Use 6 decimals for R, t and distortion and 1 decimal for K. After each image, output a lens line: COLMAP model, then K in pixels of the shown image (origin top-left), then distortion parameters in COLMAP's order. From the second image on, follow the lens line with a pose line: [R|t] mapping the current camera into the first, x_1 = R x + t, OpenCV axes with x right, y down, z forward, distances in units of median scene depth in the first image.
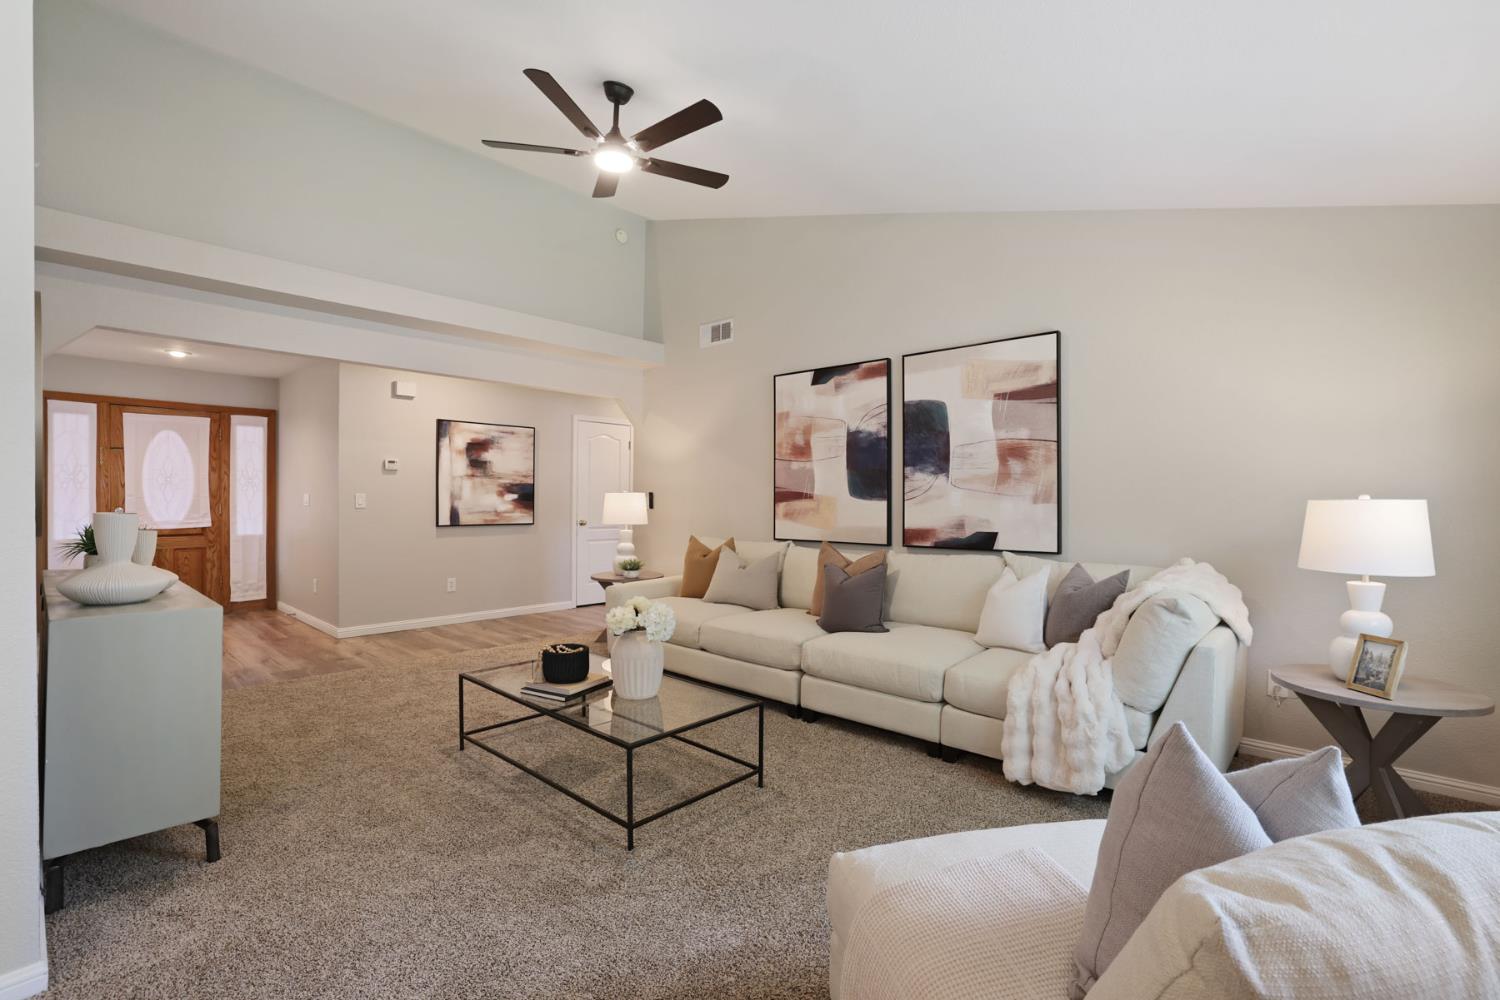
lens RADIAL K [[661.0, 0, 752.6], [0, 661.0, 501.0], [0, 0, 1]] dist [-0.000149, 0.000107]
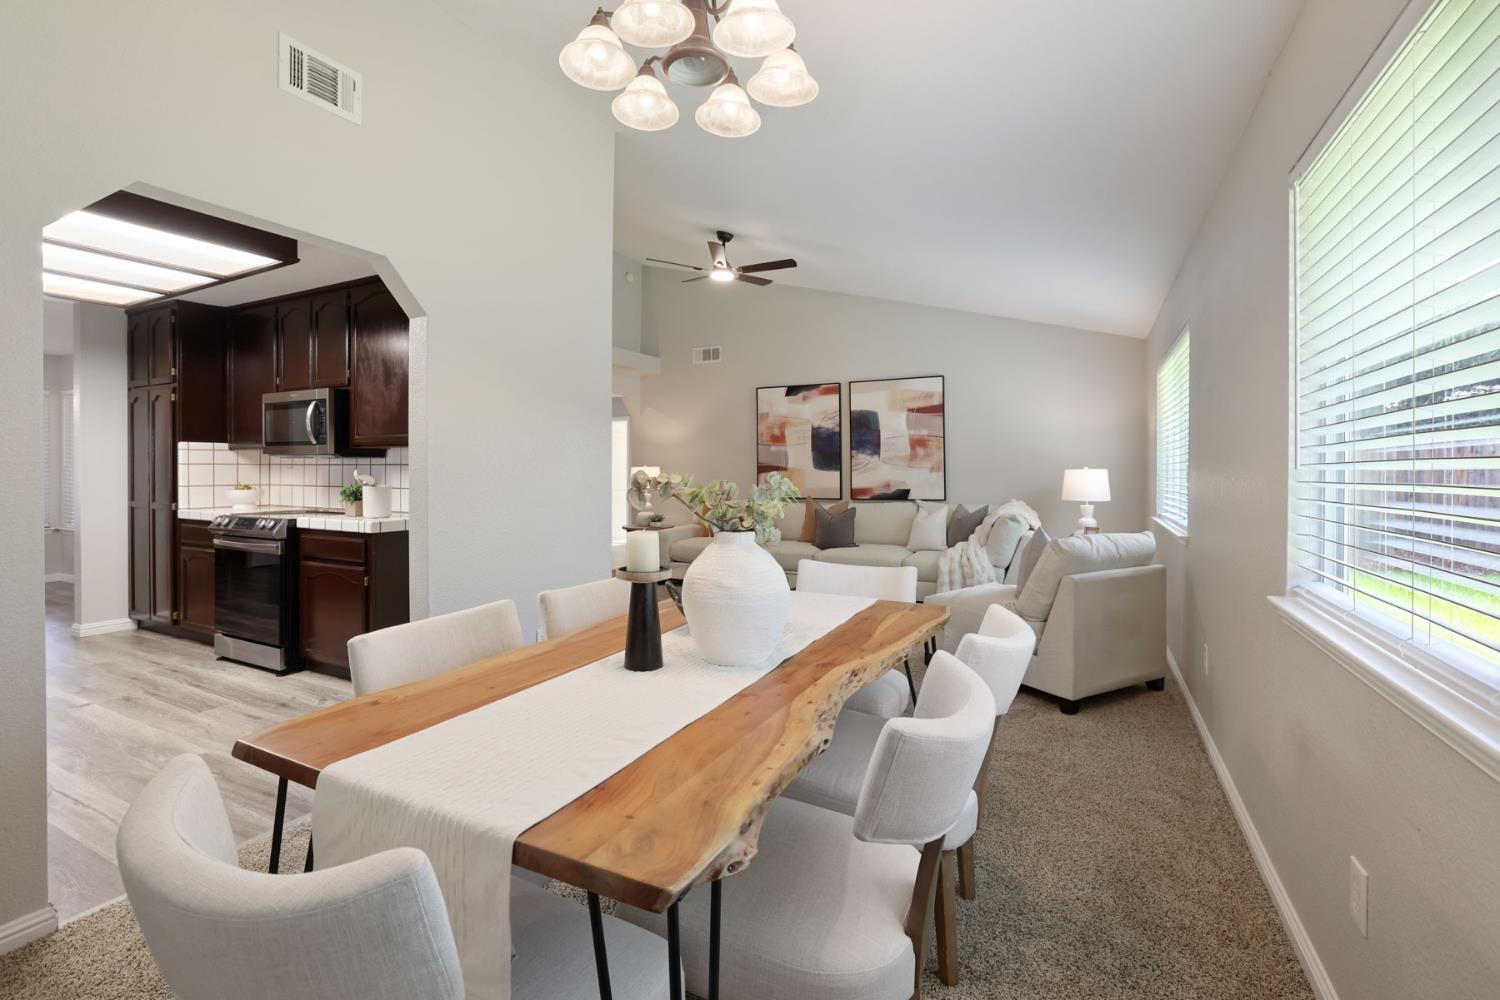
lens RADIAL K [[661.0, 0, 736.3], [0, 661.0, 469.3], [0, 0, 1]] dist [-0.000149, 0.000107]
pose [[0.967265, -0.004482, 0.253729, -0.464732], [0.006370, 0.999958, -0.006621, 0.003792], [-0.253689, 0.008021, 0.967253, -0.509463]]
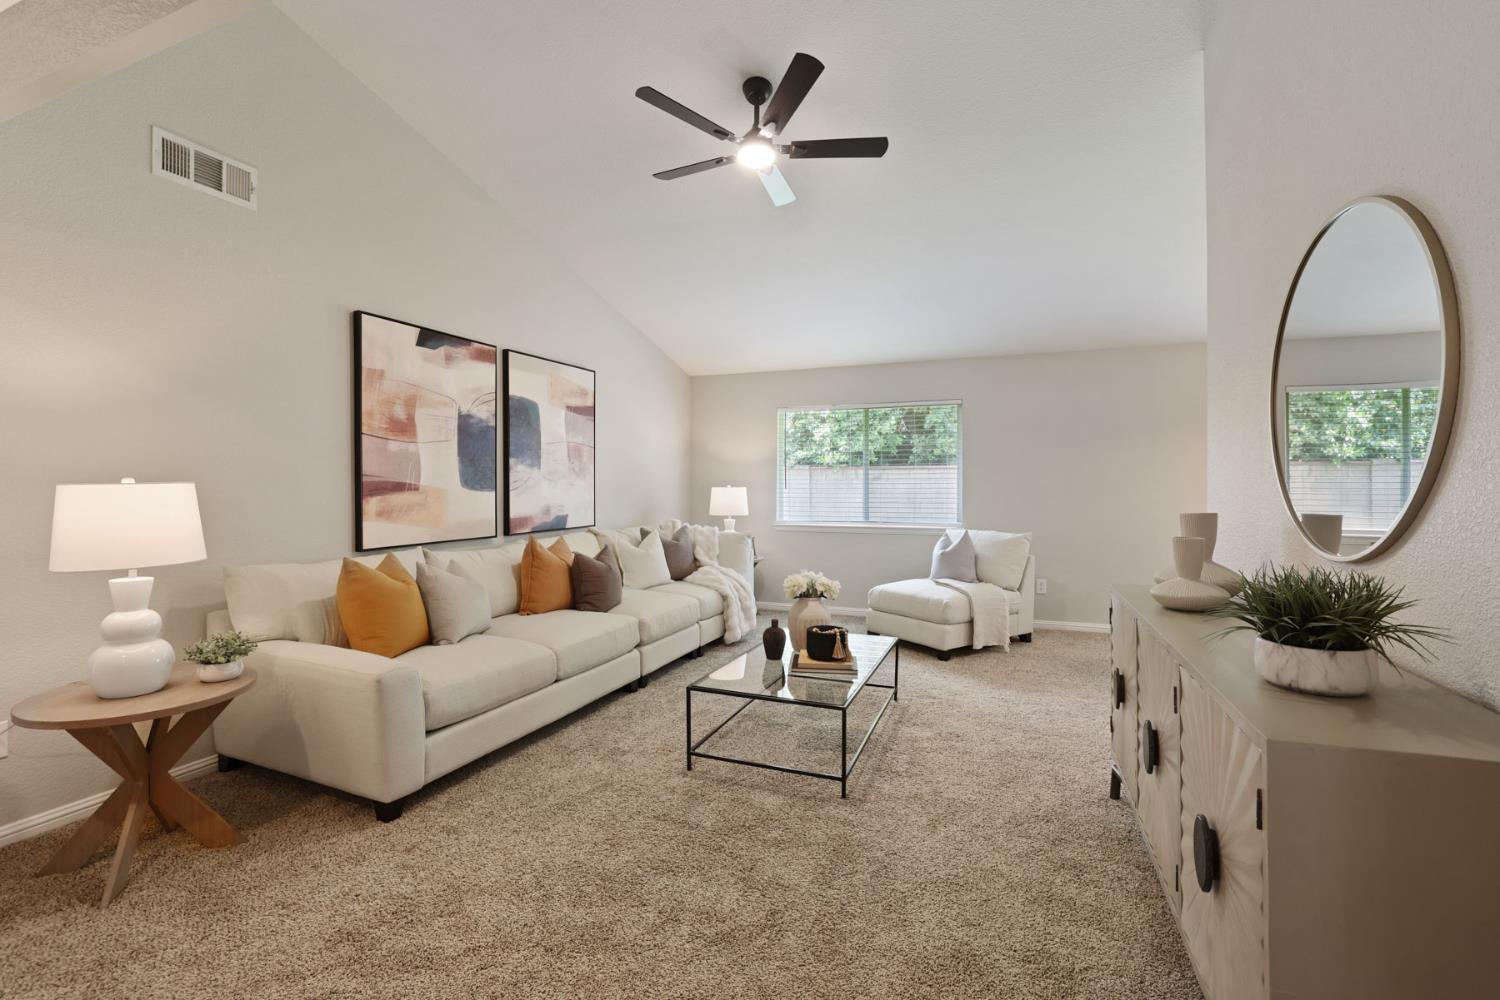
lens RADIAL K [[661.0, 0, 732.1], [0, 661.0, 476.6], [0, 0, 1]] dist [-0.000149, 0.000107]
pose [[-0.305096, 0.003328, 0.952316, -0.869364], [0.001620, 0.999994, -0.002976, -0.019611], [-0.952320, 0.000635, -0.305100, 1.001812]]
